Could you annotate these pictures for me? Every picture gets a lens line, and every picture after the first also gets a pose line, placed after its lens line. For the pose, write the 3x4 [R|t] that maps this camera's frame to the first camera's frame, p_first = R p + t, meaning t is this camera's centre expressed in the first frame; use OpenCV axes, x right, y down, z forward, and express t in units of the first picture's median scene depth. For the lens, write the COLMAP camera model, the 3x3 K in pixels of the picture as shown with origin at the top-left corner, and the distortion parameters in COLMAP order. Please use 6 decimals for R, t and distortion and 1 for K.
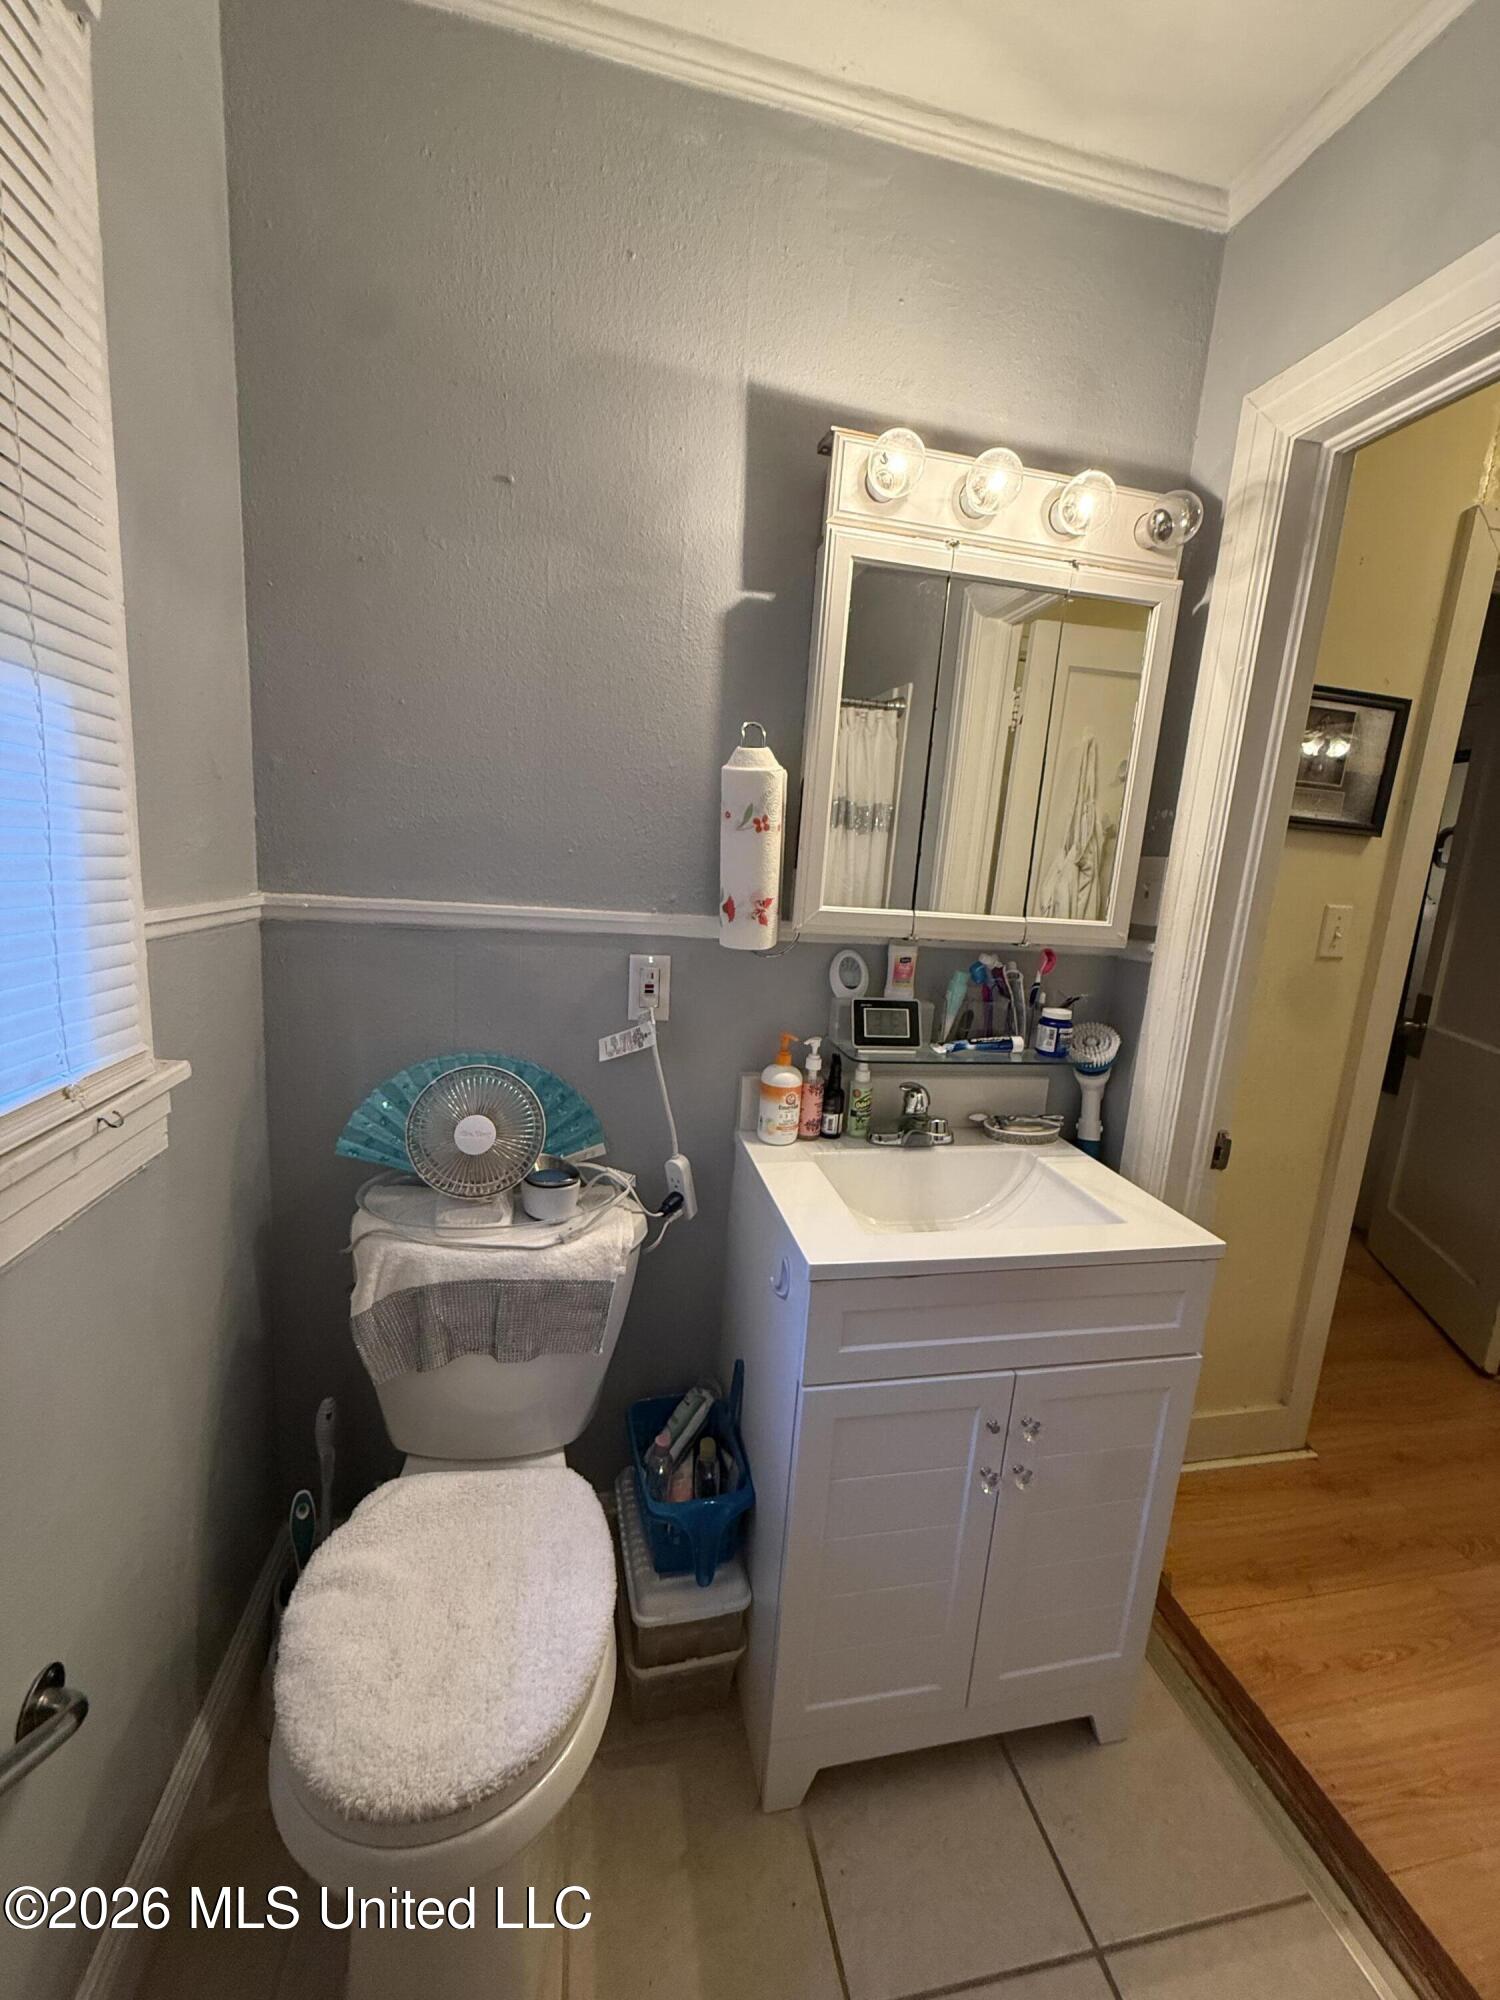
lens RADIAL K [[798.4, 0, 751.7], [0, 798.4, 998.7], [0, 0, 1]] dist [-0.001800, 0.000969]
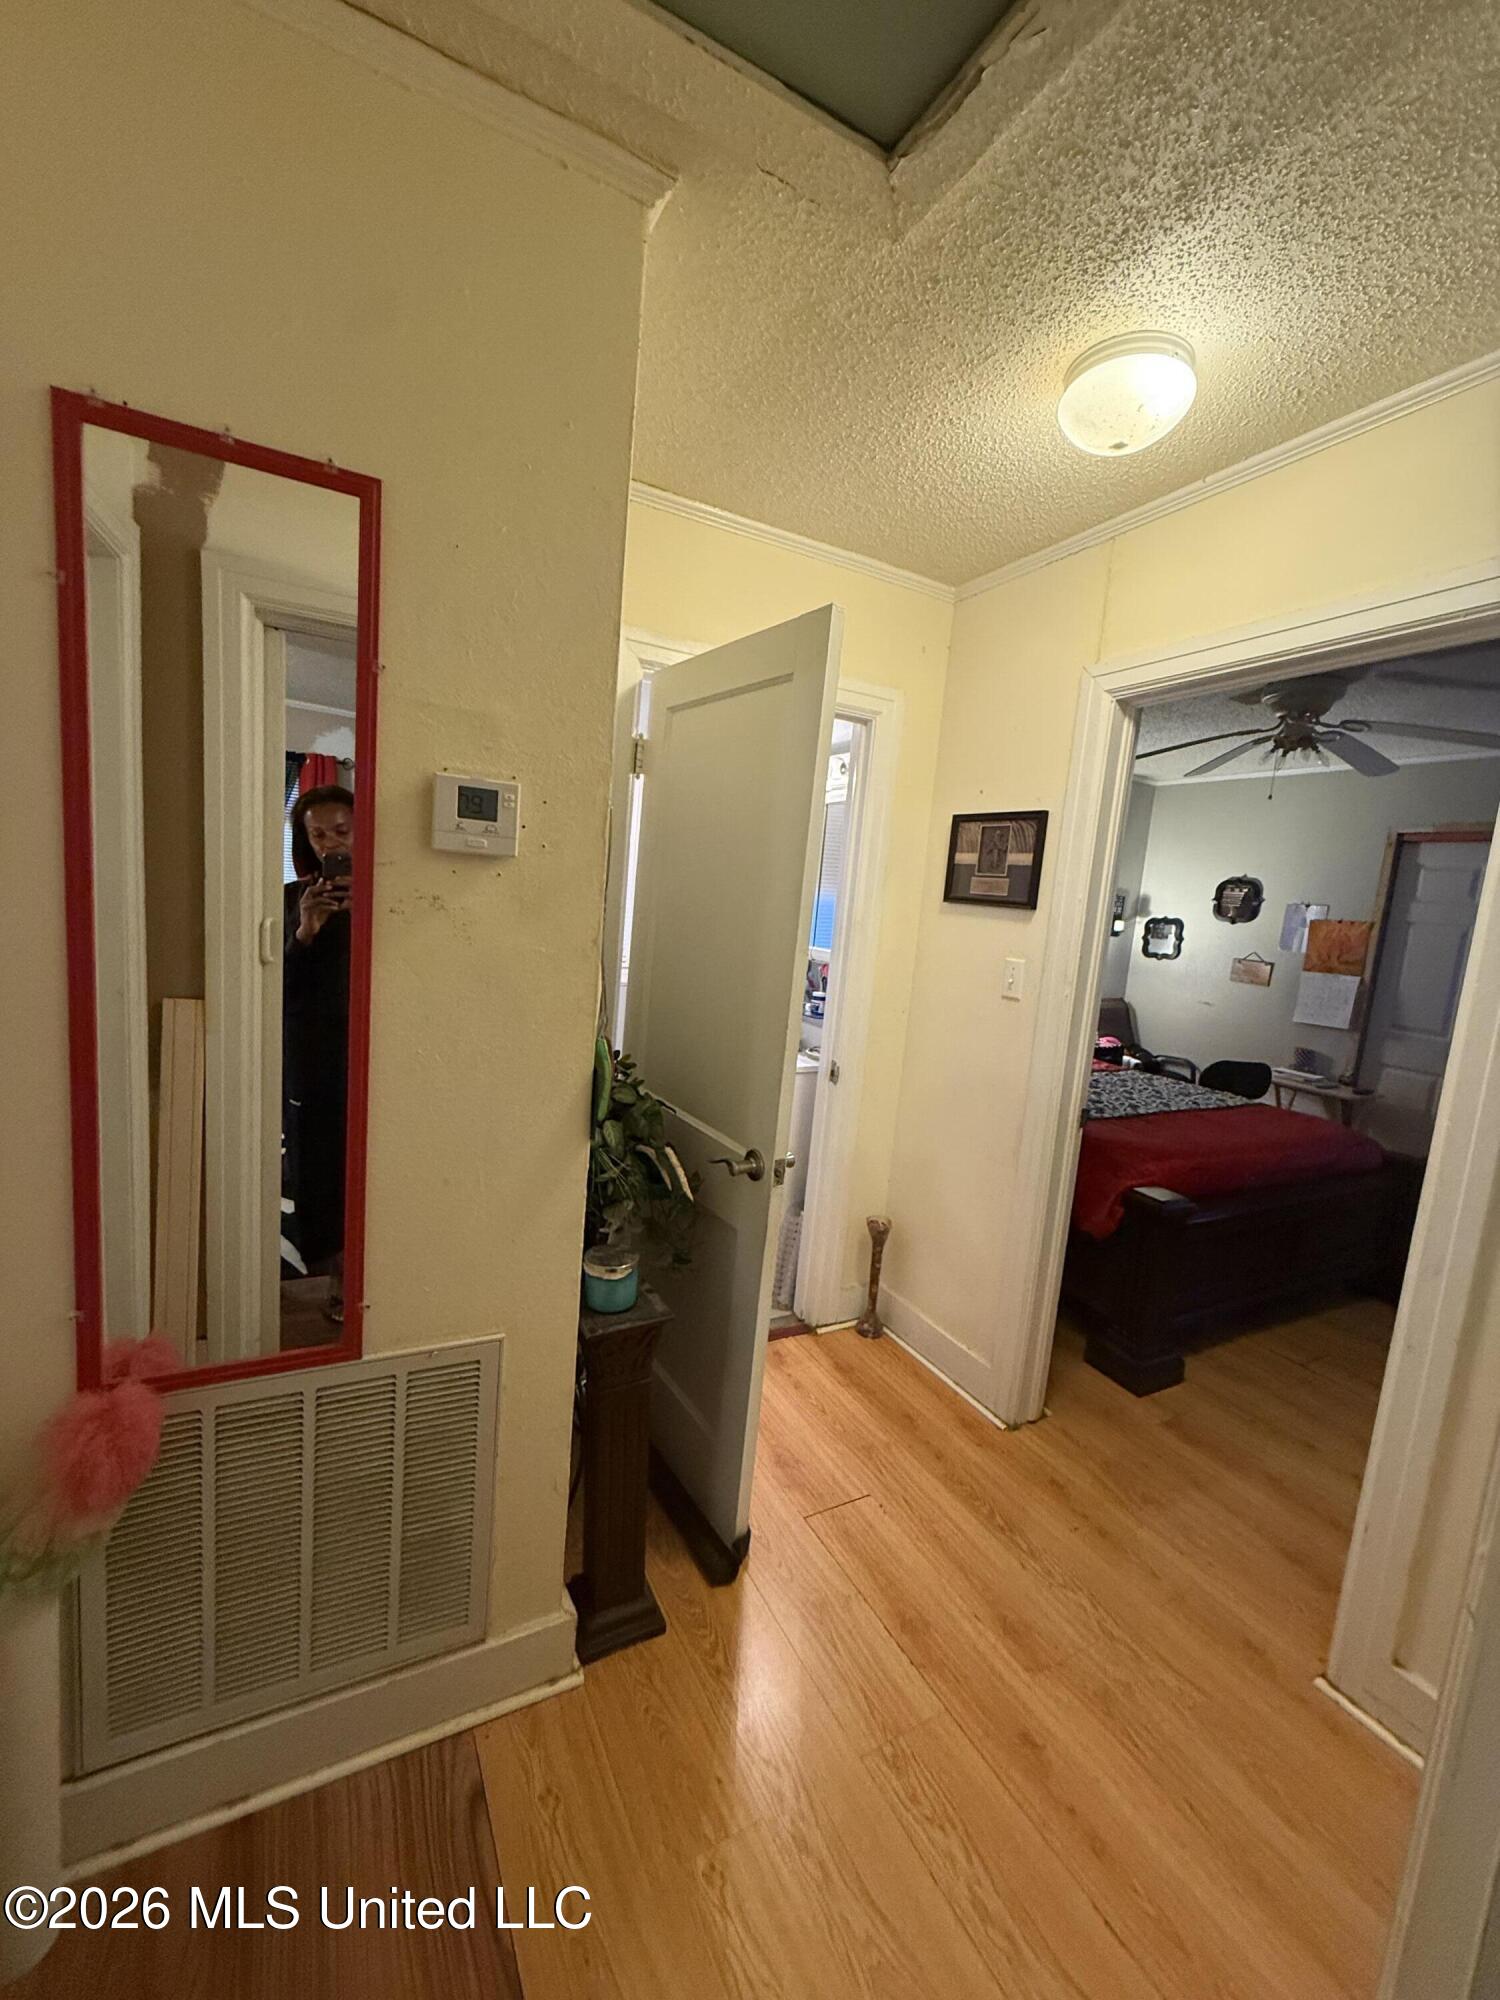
lens RADIAL K [[798.4, 0, 754.6], [0, 798.4, 995.6], [0, 0, 1]] dist [-0.001800, 0.000969]
pose [[0.279861, 0.075061, -0.957102, 2.013977], [-0.232230, 0.972625, 0.008373, 0.037929], [0.931529, 0.219924, 0.289631, 0.220938]]
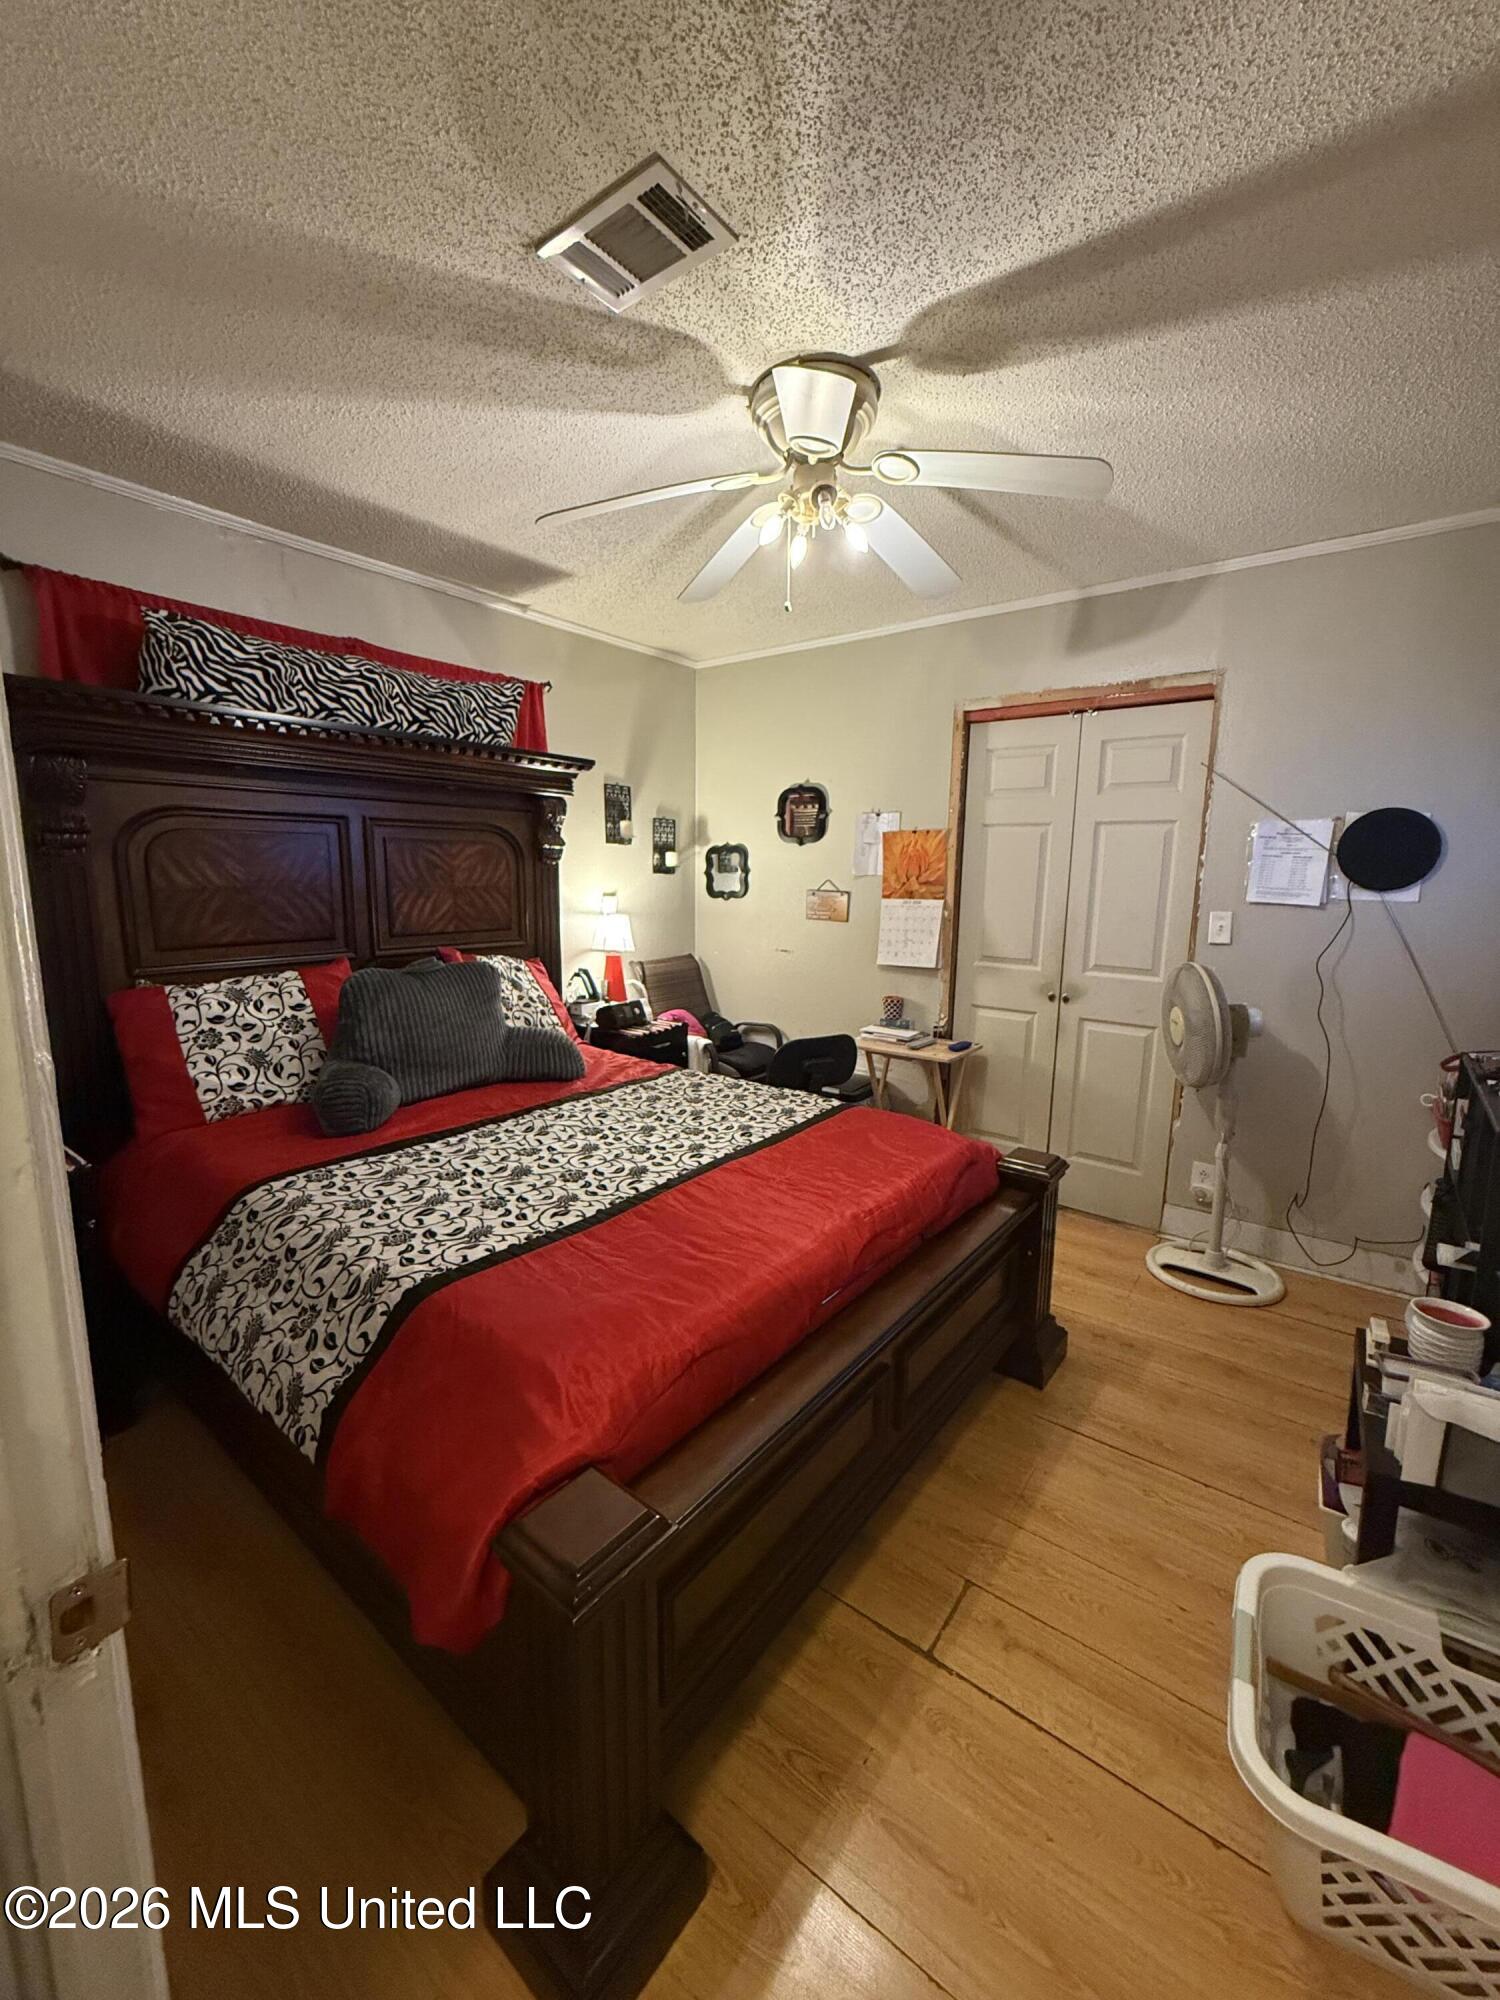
lens RADIAL K [[798.4, 0, 745.5], [0, 798.4, 1000.8], [0, 0, 1]] dist [-0.001800, 0.000969]
pose [[0.642219, 0.065169, -0.763746, 1.748560], [-0.099010, 0.995085, 0.001653, -0.036370], [0.760100, 0.074557, 0.645514, 0.566480]]
